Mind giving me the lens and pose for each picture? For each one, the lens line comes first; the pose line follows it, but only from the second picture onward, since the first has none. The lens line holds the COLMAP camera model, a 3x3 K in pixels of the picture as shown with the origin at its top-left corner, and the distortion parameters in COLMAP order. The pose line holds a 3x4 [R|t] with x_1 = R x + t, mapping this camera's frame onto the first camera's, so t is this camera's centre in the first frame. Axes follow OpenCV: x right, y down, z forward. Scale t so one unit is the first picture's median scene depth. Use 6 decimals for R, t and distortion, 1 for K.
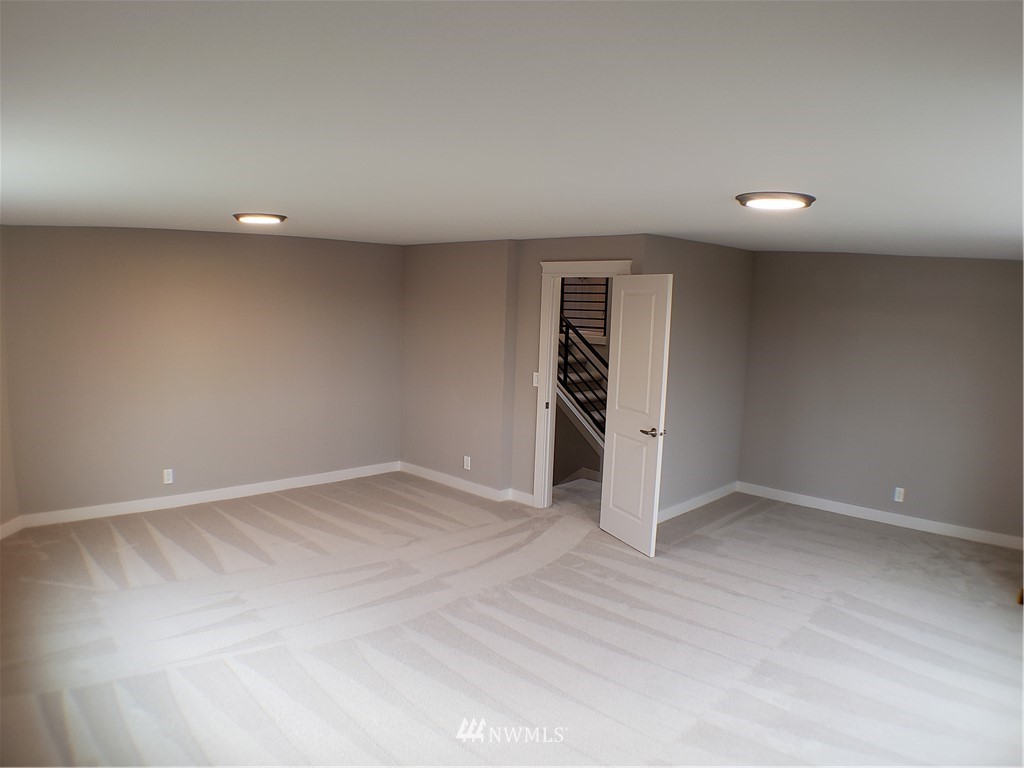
lens RADIAL K [[738.7, 0, 491.8], [0, 738.7, 389.1], [0, 0, 1]] dist [-0.223871, 0.002406]
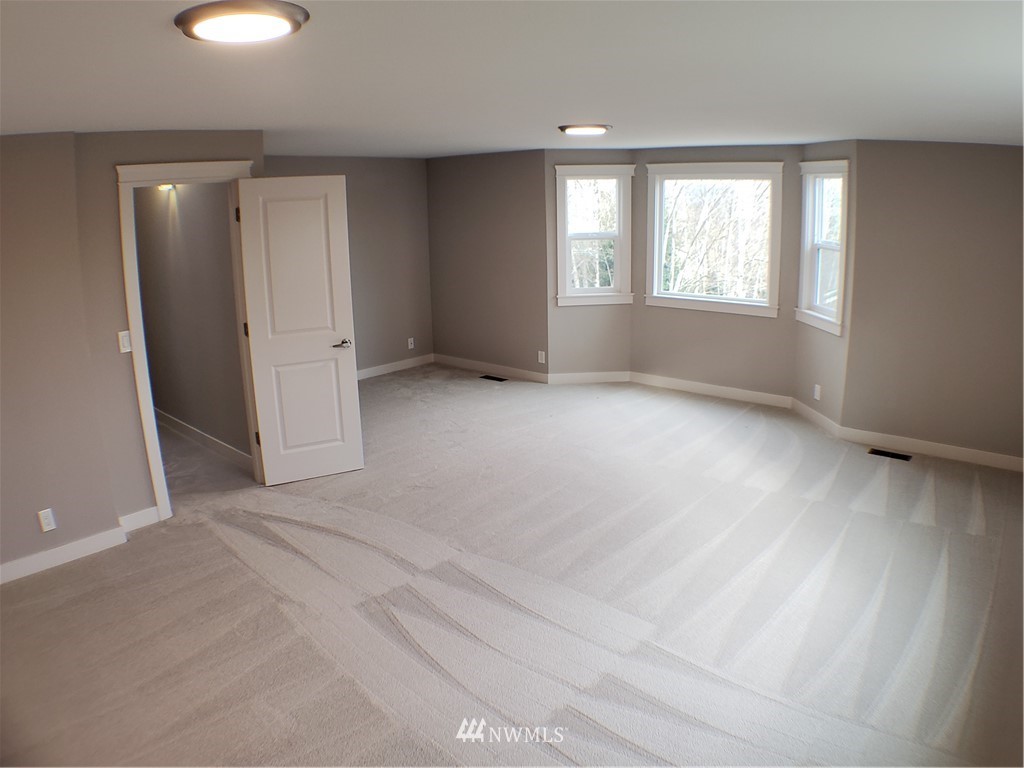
lens RADIAL K [[738.7, 0, 491.8], [0, 738.7, 389.1], [0, 0, 1]] dist [-0.223871, 0.002406]
pose [[-0.143465, -0.252558, 0.956887, -0.681732], [0.148835, 0.950386, 0.273157, -0.106878], [-0.978400, 0.181607, -0.098758, 0.854680]]
